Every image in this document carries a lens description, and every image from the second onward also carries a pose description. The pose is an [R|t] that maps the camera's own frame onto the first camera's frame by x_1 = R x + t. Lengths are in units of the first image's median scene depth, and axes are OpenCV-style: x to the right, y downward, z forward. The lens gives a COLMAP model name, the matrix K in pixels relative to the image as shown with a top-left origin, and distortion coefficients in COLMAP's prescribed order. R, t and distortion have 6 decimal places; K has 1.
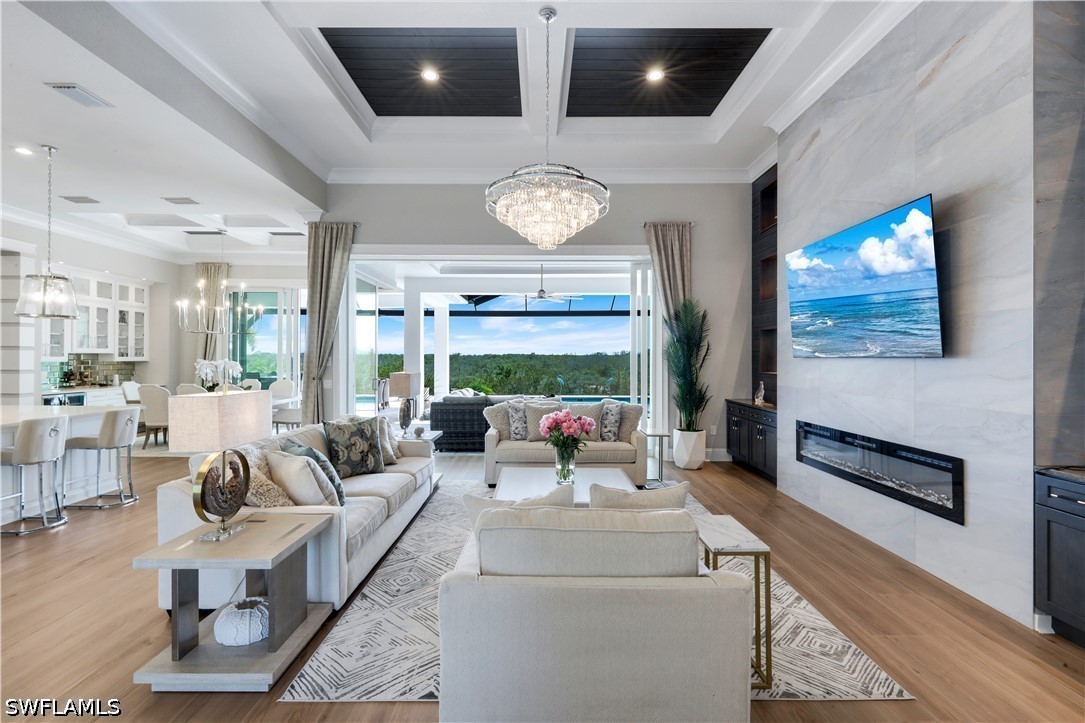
lens RADIAL K [[485.6, 0, 542.5], [0, 485.6, 357.8], [0, 0, 1]] dist [-0.002390, -0.000939]
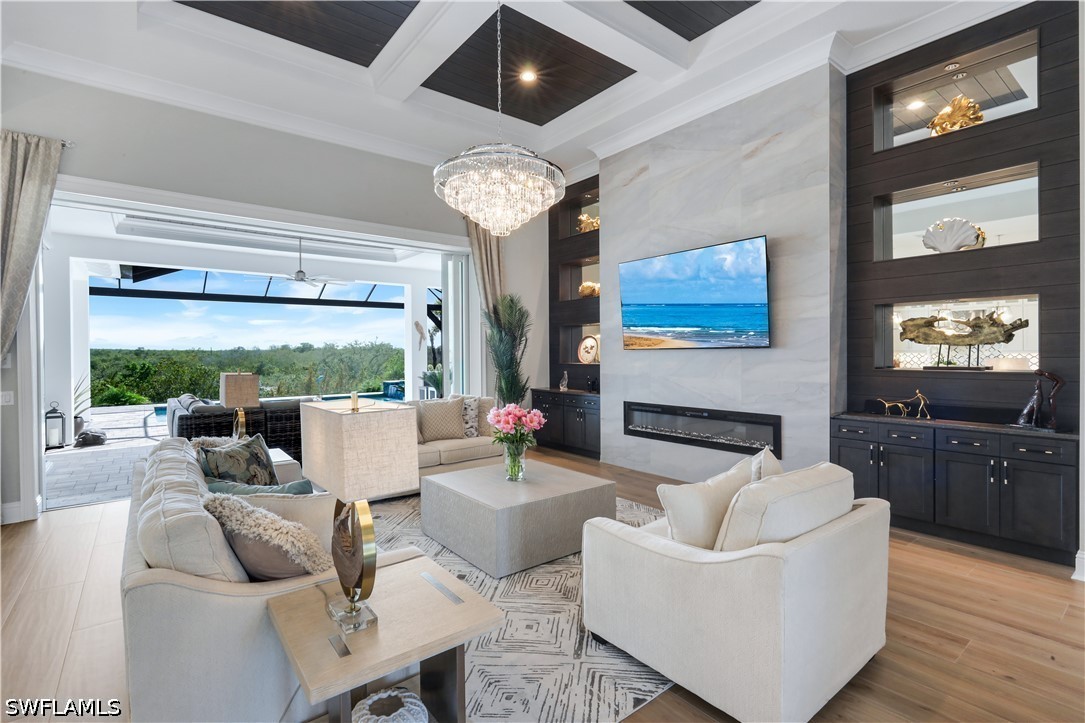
lens RADIAL K [[501.1, 0, 541.0], [0, 501.1, 357.3], [0, 0, 1]] dist [-0.000734, 0.000707]
pose [[0.789517, -0.015533, 0.613532, -0.358776], [0.009239, 0.999867, 0.013426, 0.000276], [-0.613659, -0.004932, 0.789556, 0.123522]]
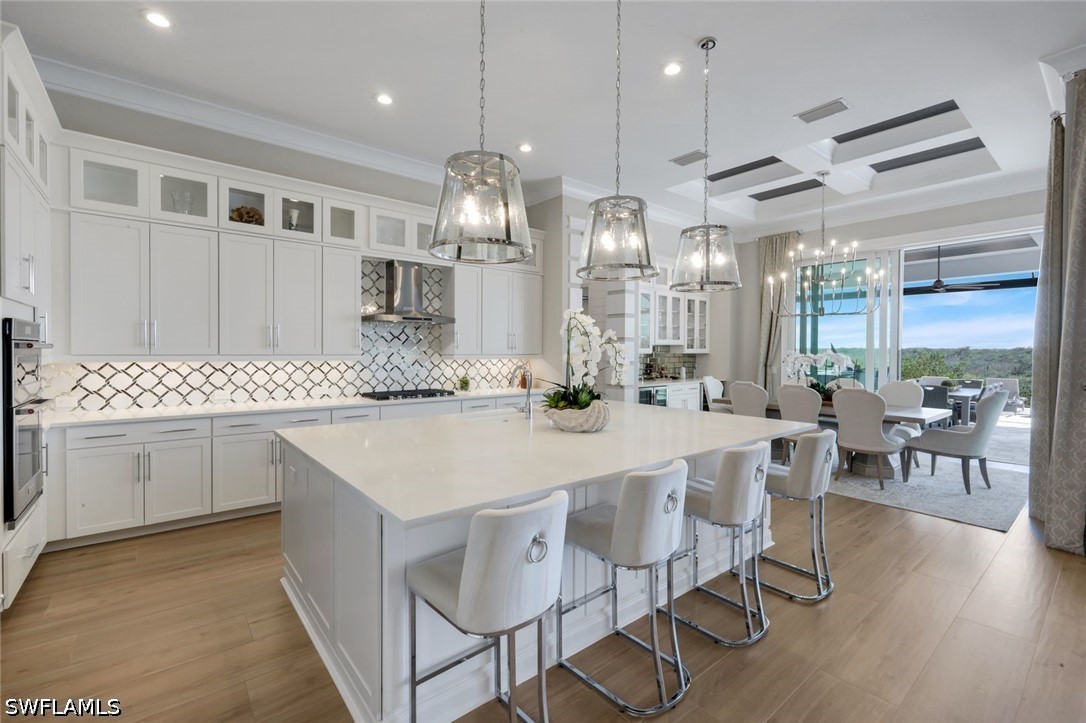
lens RADIAL K [[458.1, 0, 537.3], [0, 458.1, 353.5], [0, 0, 1]] dist [0.004324, -0.000335]
pose [[0.611416, 0.003383, -0.791302, -0.540560], [-0.000793, 0.999993, 0.003662, 0.007112], [0.791309, -0.001611, 0.611415, 0.346162]]
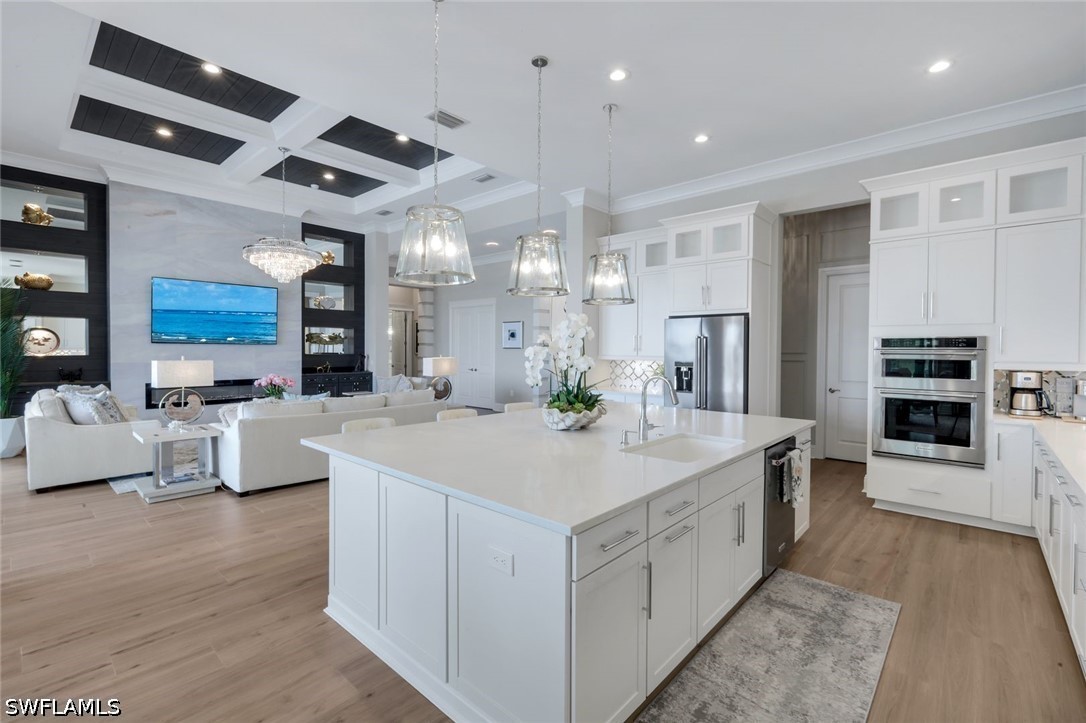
lens RADIAL K [[473.8, 0, 539.7], [0, 473.8, 358.6], [0, 0, 1]] dist [-0.005381, 0.000059]
pose [[-0.726407, -0.024217, 0.686838, -1.262727], [-0.011844, 0.999672, 0.022720, 0.000858], [-0.687163, 0.008369, -0.726456, 1.086327]]
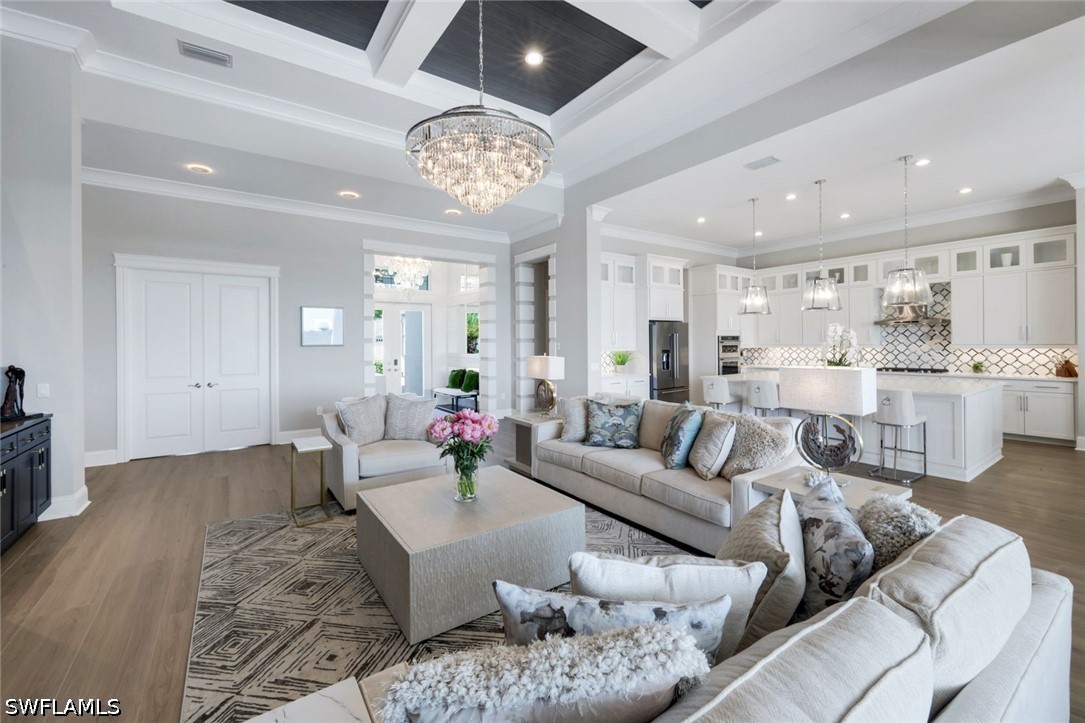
lens RADIAL K [[452.1, 0, 539.2], [0, 452.1, 341.8], [0, 0, 1]] dist [-0.000433, 0.000032]
pose [[-0.829231, 0.001766, -0.558903, 0.247386], [0.005606, 0.999971, -0.005158, 0.004361], [0.558878, -0.007410, -0.829217, 1.151110]]
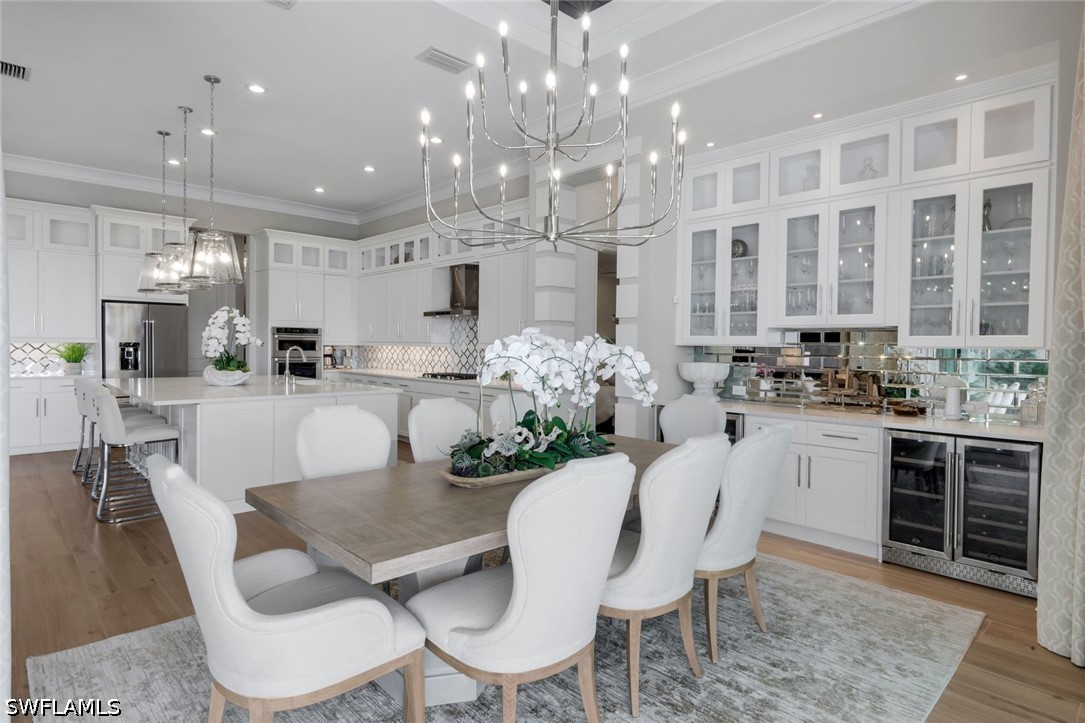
lens RADIAL K [[586.0, 0, 545.5], [0, 586.0, 355.1], [0, 0, 1]] dist [-0.003224, -0.000701]
pose [[-0.723071, -0.002168, -0.690770, -0.614841], [-0.017186, 0.999742, 0.014853, 0.016024], [0.690559, 0.022611, -0.722922, 1.749718]]
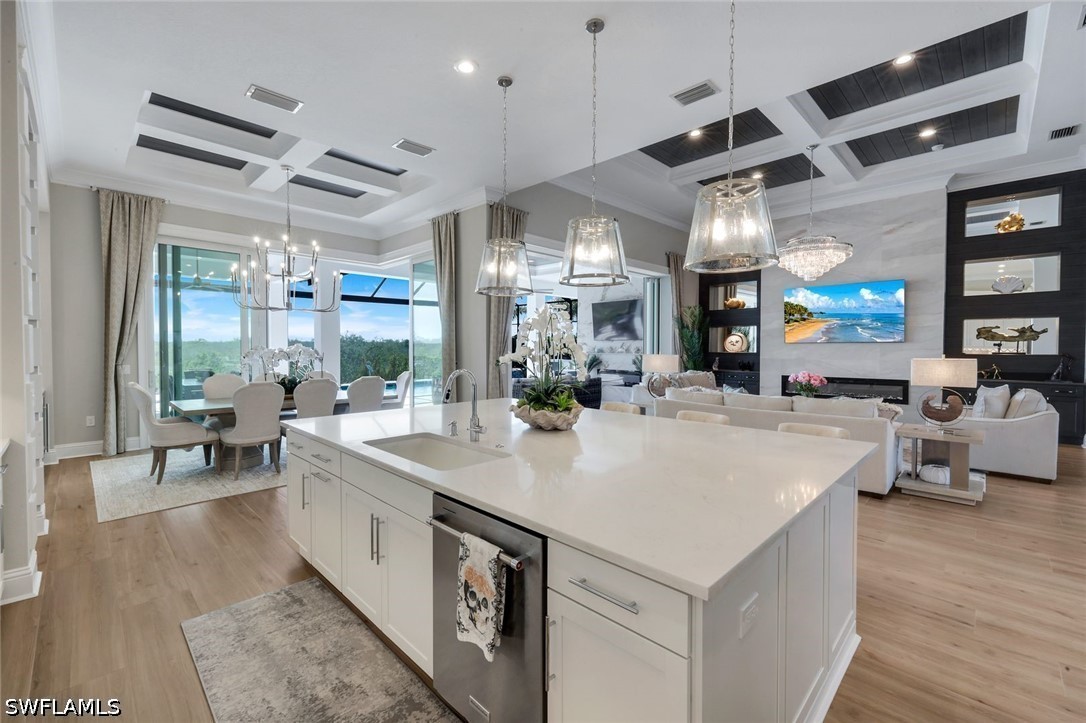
lens RADIAL K [[452.5, 0, 540.4], [0, 452.5, 357.6], [0, 0, 1]] dist [-0.000433, 0.000032]
pose [[0.711710, -0.022080, 0.702126, -1.261240], [0.001715, 0.999558, 0.029695, 0.002722], [-0.702471, -0.019930, 0.711433, 0.348193]]
